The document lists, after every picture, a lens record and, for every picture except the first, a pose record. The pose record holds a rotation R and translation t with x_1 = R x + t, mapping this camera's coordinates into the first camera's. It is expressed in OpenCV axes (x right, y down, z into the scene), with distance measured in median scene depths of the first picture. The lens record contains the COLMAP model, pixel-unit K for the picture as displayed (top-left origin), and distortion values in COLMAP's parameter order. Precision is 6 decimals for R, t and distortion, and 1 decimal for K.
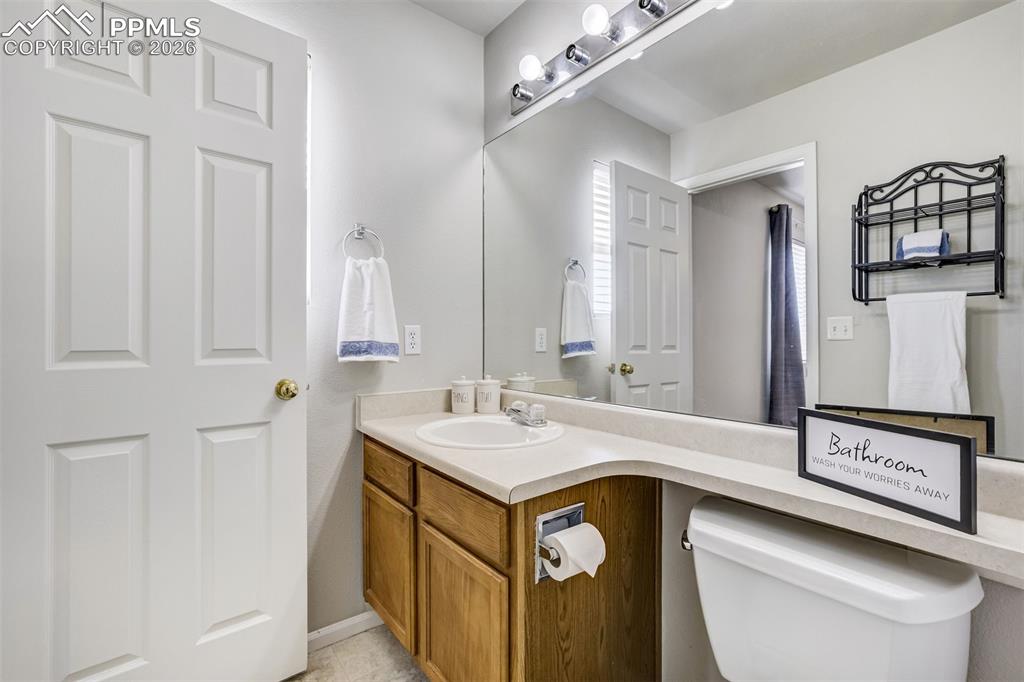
lens RADIAL K [[437.5, 0, 512.0], [0, 437.5, 341.0], [0, 0, 1]] dist [-0.000286, 0.000045]
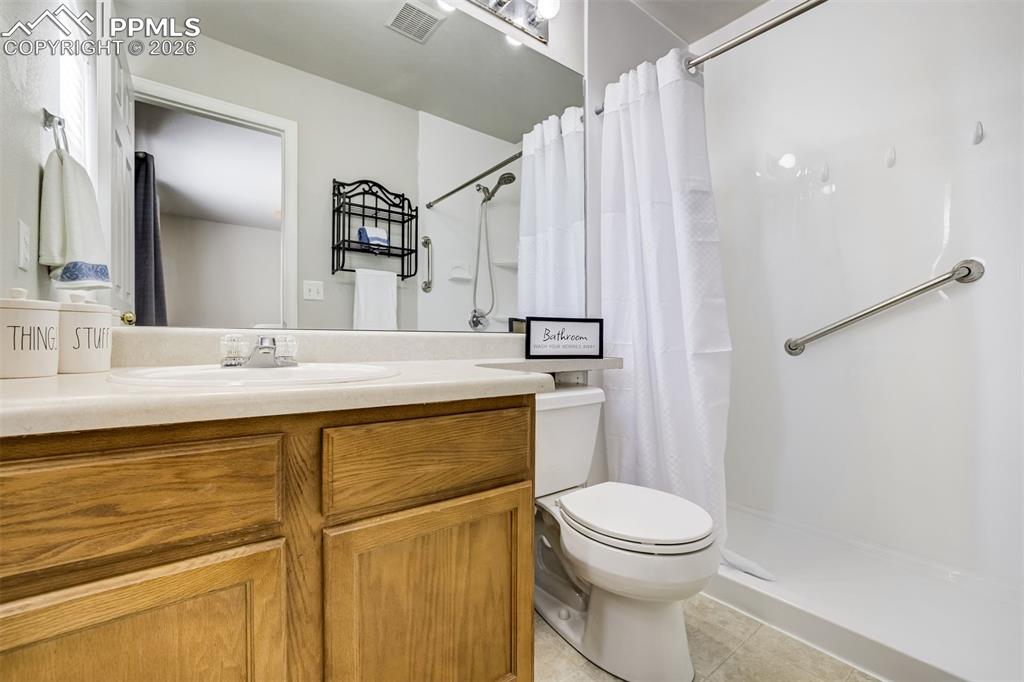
lens RADIAL K [[437.5, 0, 512.0], [0, 437.5, 341.0], [0, 0, 1]] dist [-0.000286, 0.000045]
pose [[0.030846, -0.003778, 0.999517, -0.493180], [-0.001135, 0.999992, 0.003814, 0.120010], [-0.999523, -0.001252, 0.030842, 0.510594]]
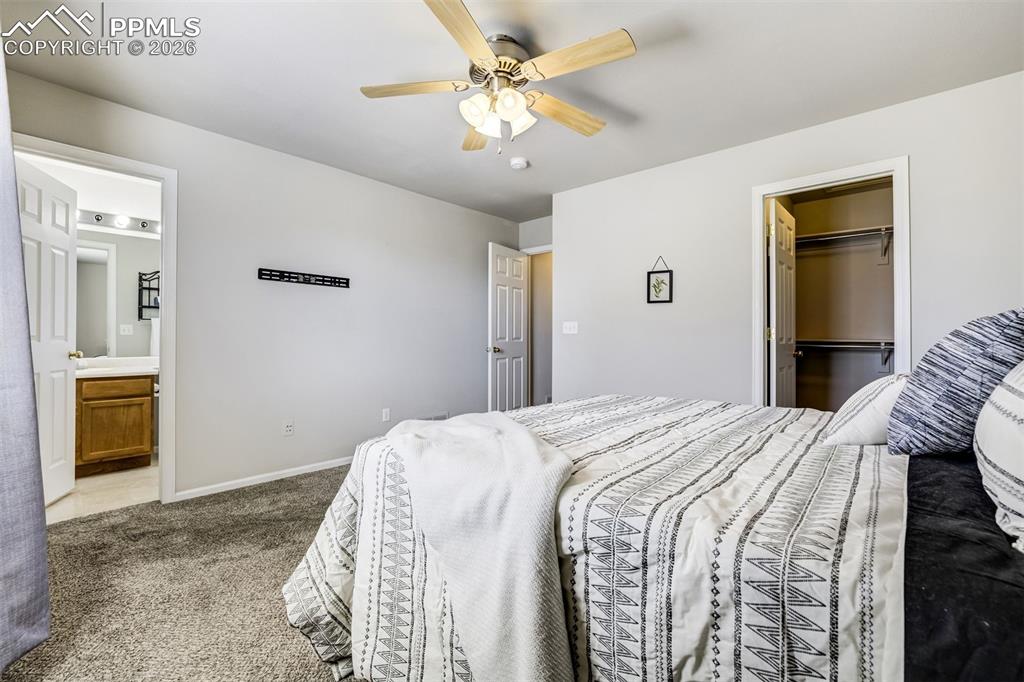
lens RADIAL K [[437.5, 0, 512.0], [0, 437.5, 341.0], [0, 0, 1]] dist [-0.000286, 0.000045]
pose [[-0.137624, -0.009234, 0.990442, -2.168596], [-0.007874, 0.999935, 0.008228, -0.005536], [-0.990453, -0.006667, -0.137688, -0.832671]]
